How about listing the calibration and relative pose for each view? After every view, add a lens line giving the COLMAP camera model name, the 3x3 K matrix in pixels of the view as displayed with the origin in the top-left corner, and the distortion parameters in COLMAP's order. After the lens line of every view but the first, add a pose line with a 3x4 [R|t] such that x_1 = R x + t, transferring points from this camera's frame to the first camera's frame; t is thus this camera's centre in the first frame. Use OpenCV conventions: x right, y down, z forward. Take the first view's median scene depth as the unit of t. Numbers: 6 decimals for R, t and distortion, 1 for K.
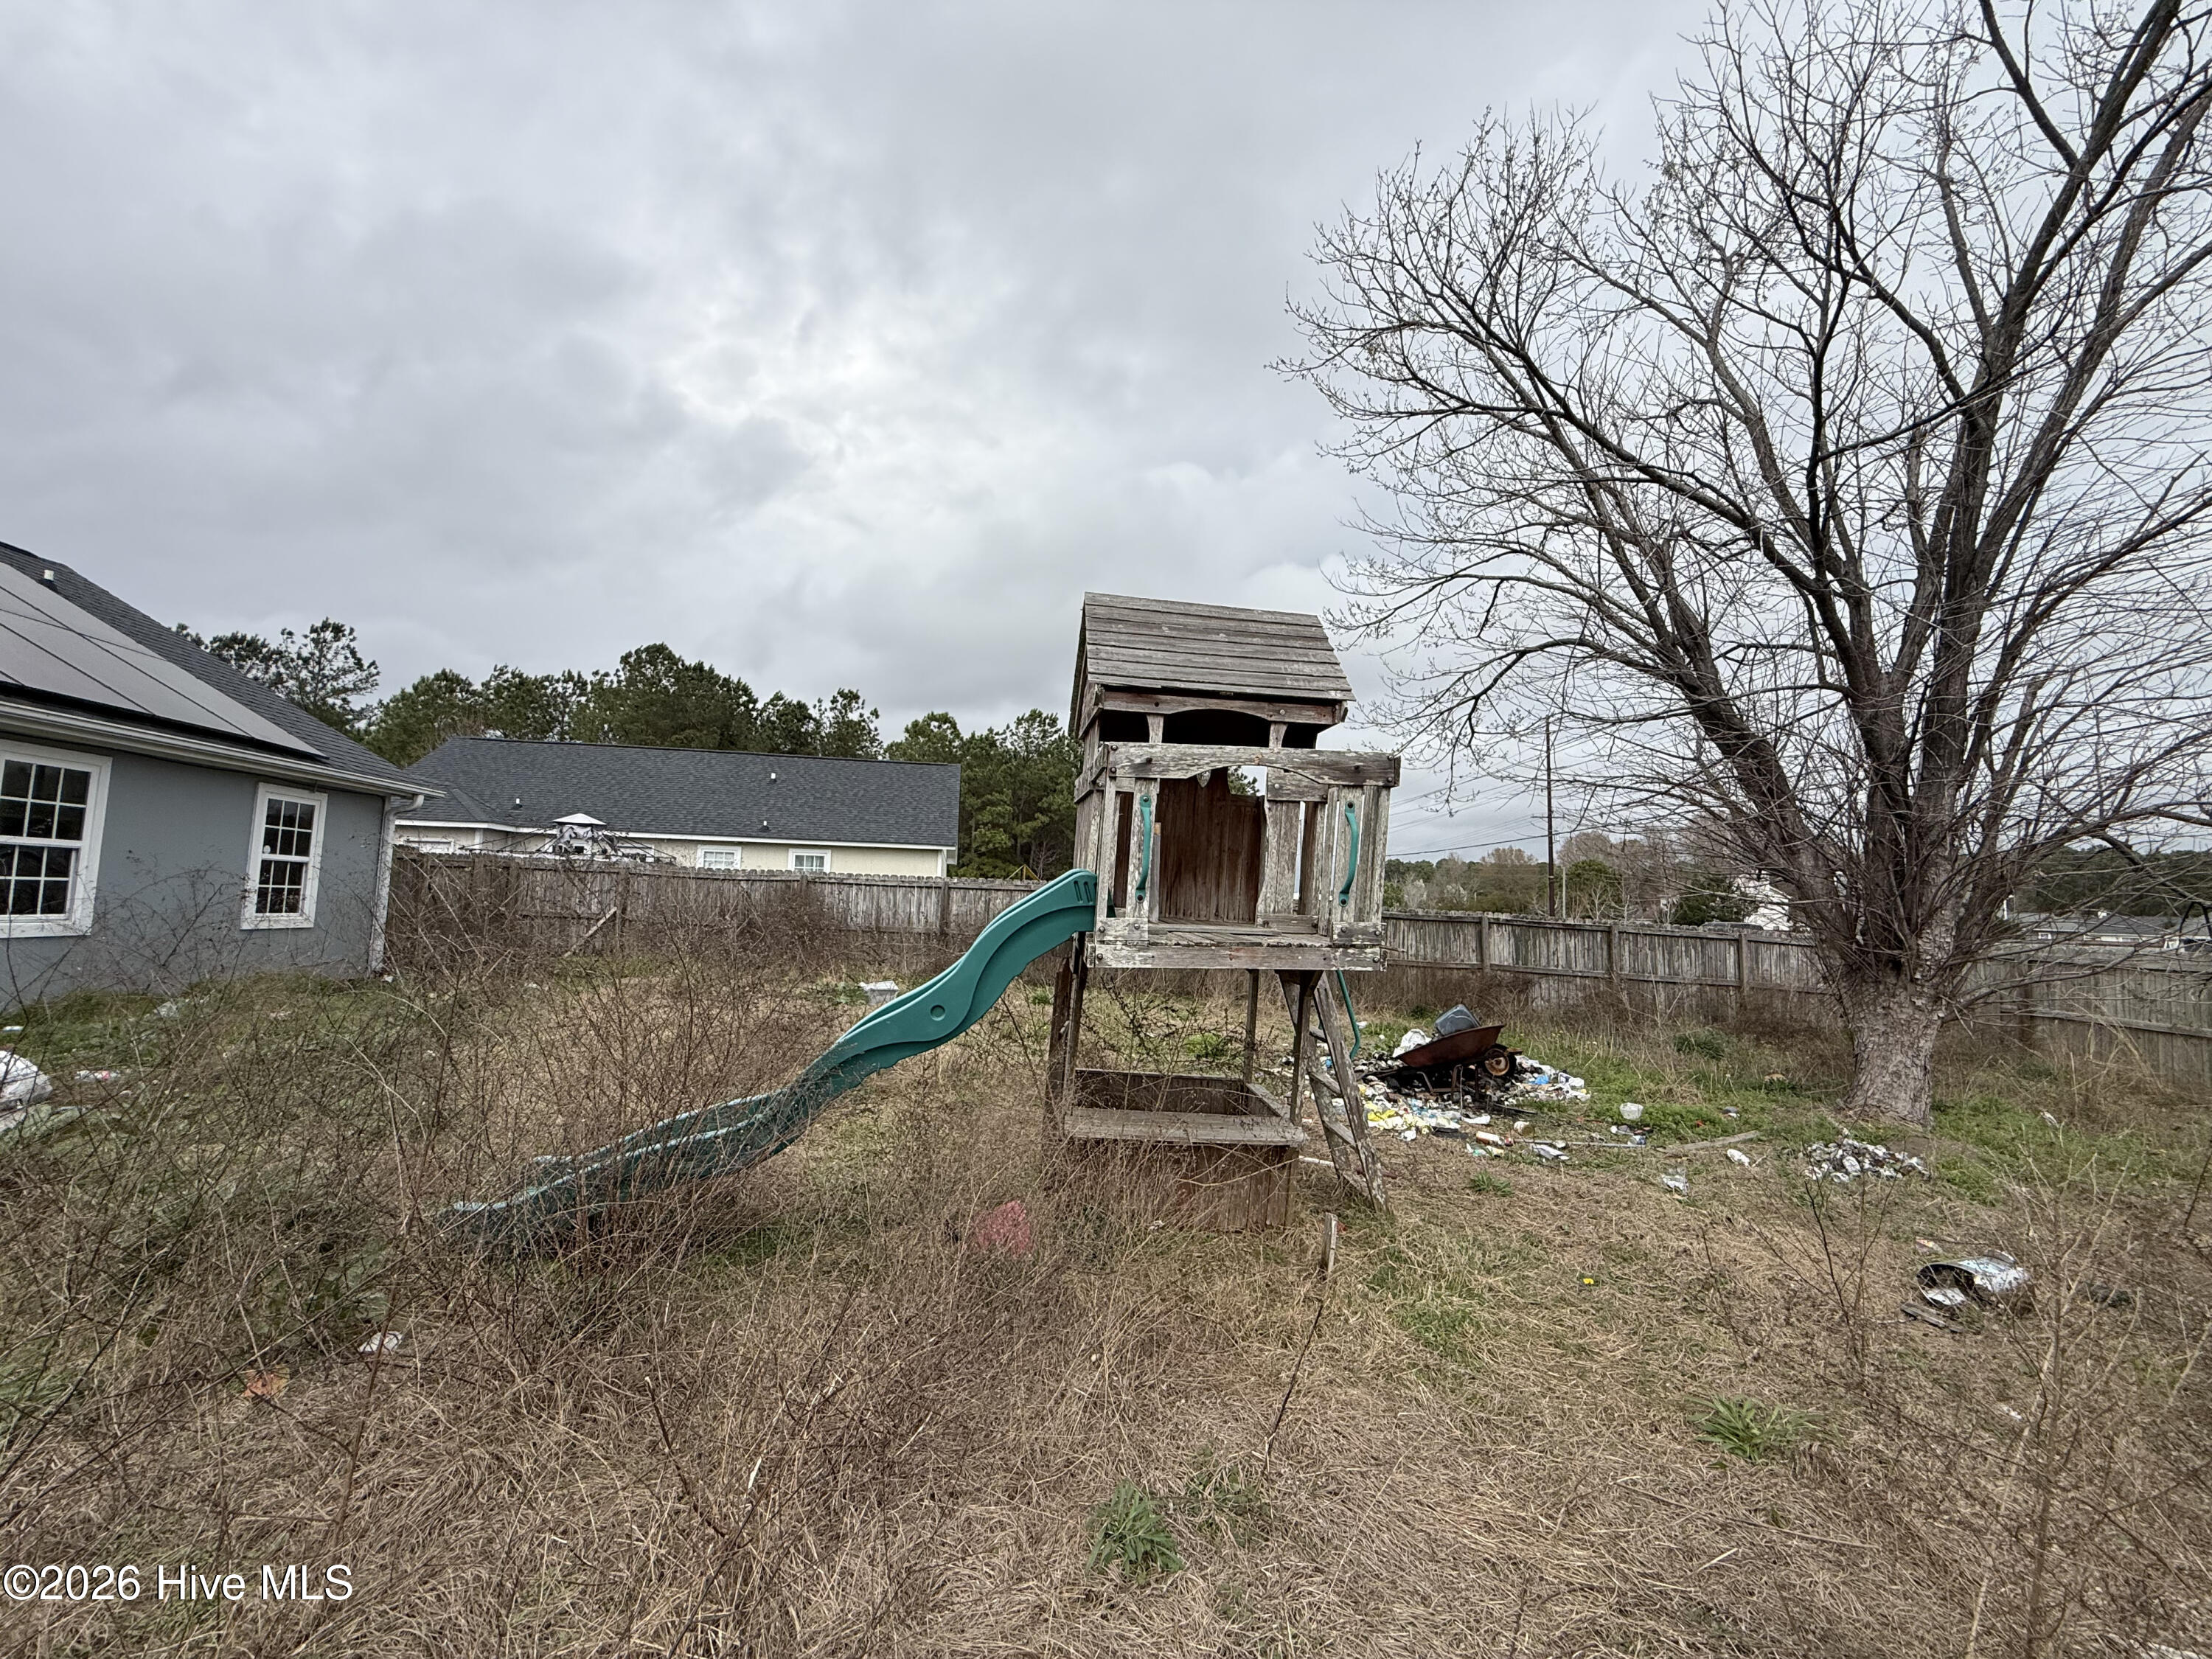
lens RADIAL K [[870.4, 0, 1104.2], [0, 870.4, 835.7], [0, 0, 1]] dist [-0.000990, -0.002237]
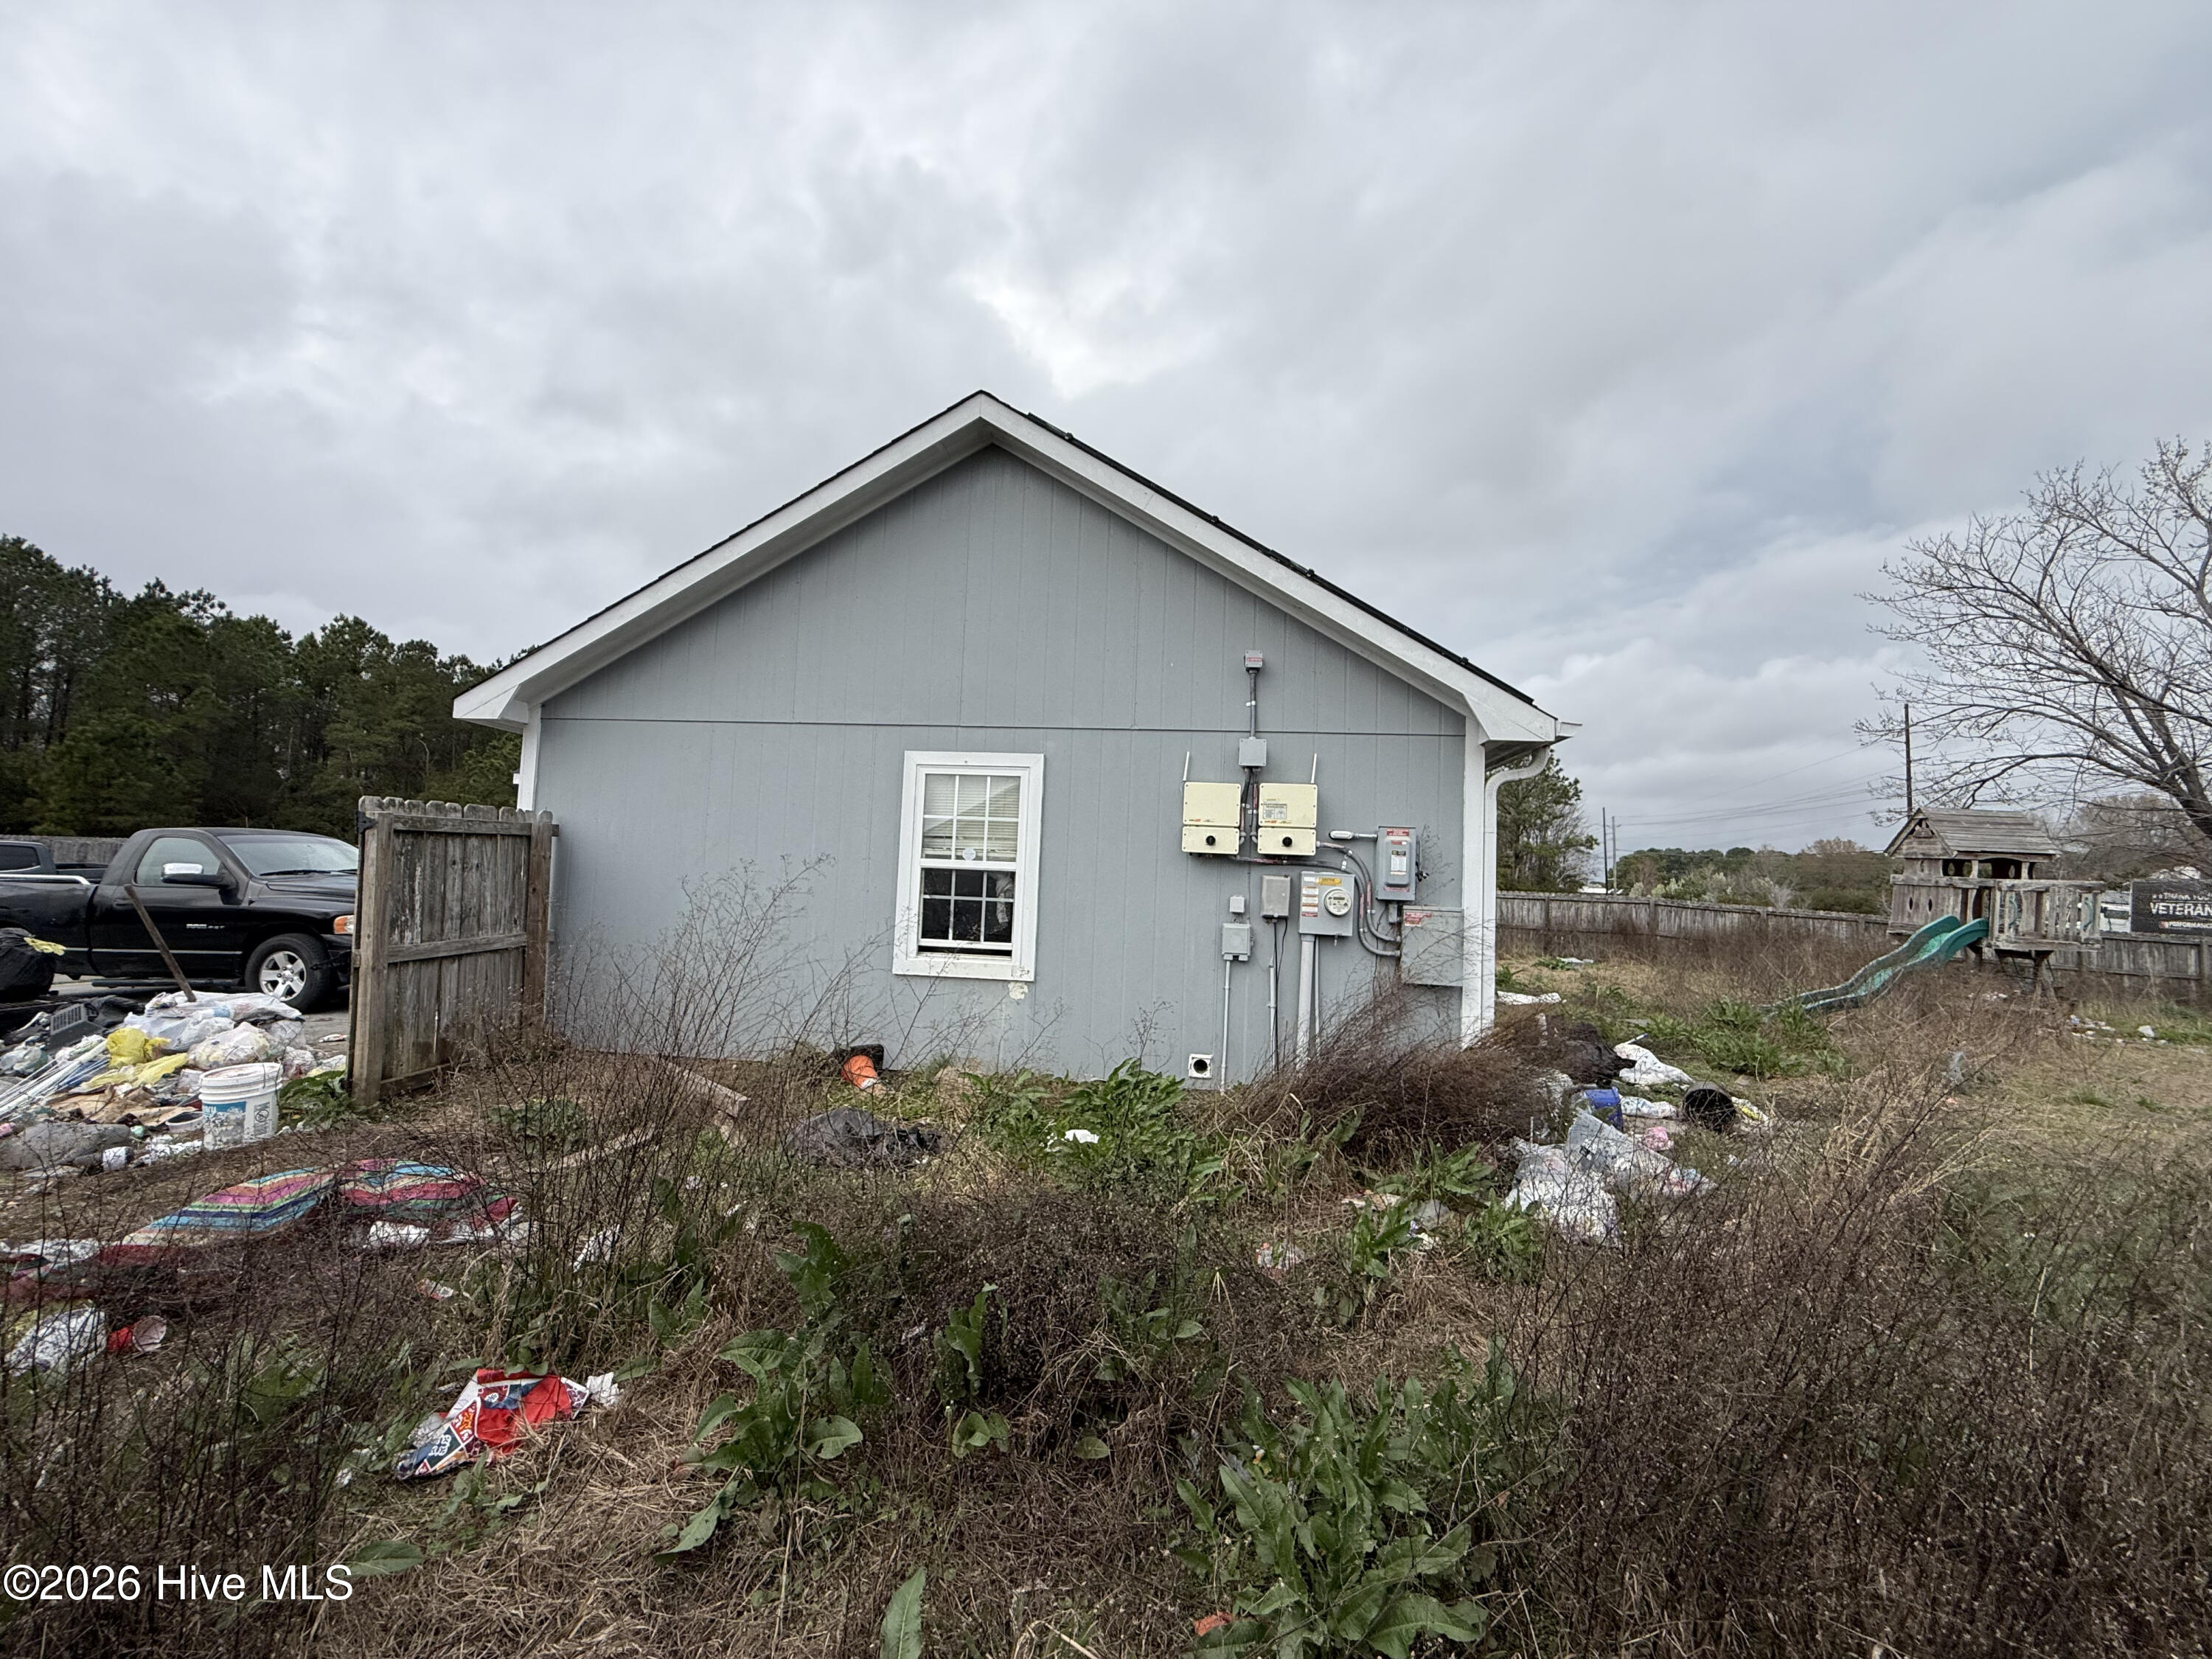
lens RADIAL K [[884.9, 0, 1131.3], [0, 884.9, 834.4], [0, 0, 1]] dist [0.007148, 0.000389]
pose [[0.976694, -0.006972, -0.214525, -0.571555], [0.009602, 0.999891, 0.011222, -0.080300], [0.214424, -0.013021, 0.976654, -0.685525]]
